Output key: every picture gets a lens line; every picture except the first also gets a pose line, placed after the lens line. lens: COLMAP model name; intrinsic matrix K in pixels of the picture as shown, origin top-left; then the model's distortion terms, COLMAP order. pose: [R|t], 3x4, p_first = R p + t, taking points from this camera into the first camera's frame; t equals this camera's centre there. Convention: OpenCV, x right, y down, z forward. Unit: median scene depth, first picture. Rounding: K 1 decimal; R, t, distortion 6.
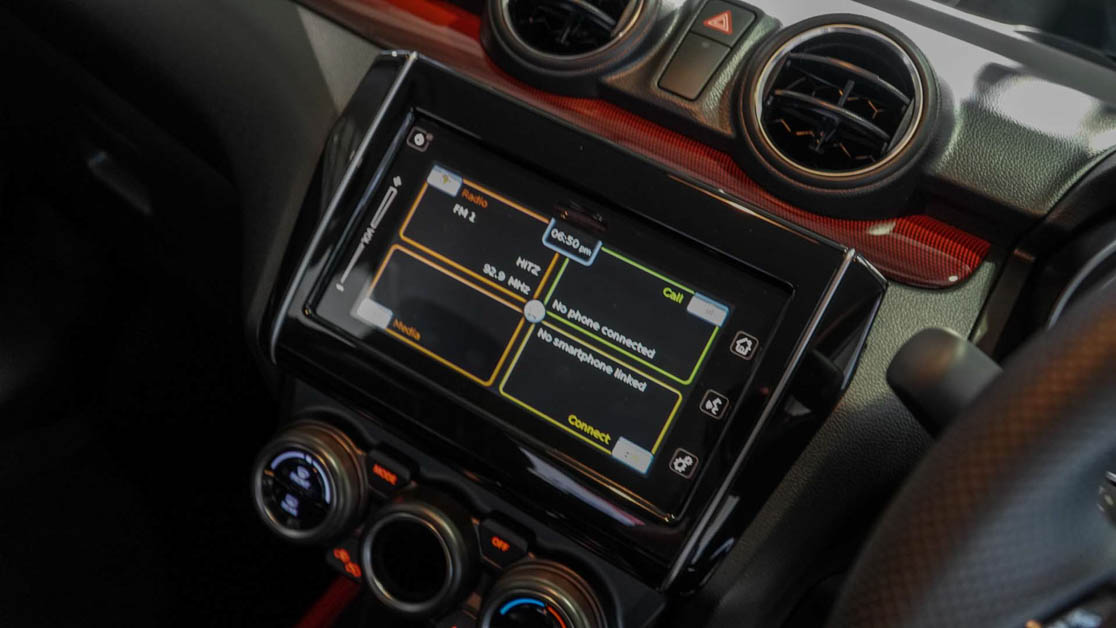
lens RADIAL K [[908.9, 0, 559.4], [0, 908.9, 315.4], [0, 0, 1]] dist [-0.015009, -0.002936]
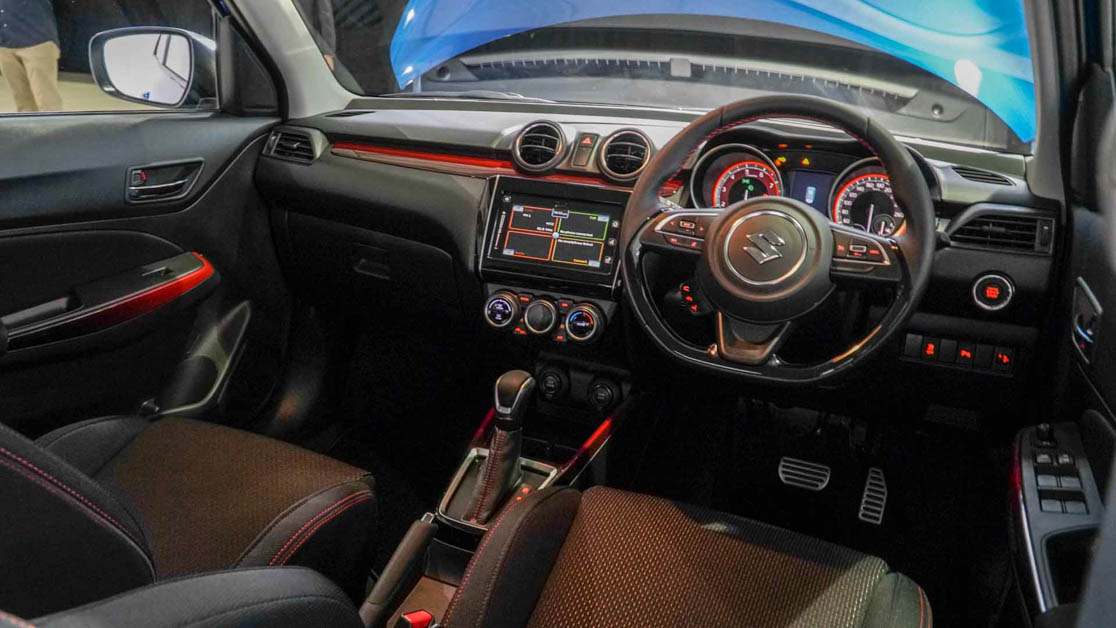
lens RADIAL K [[908.9, 0, 557.0], [0, 908.9, 313.5], [0, 0, 1]] dist [-0.015009, -0.002936]
pose [[0.961167, -0.274672, 0.026707, -0.183221], [0.275589, 0.950268, -0.145055, 0.726620], [0.014463, 0.146782, 0.989063, -2.188384]]
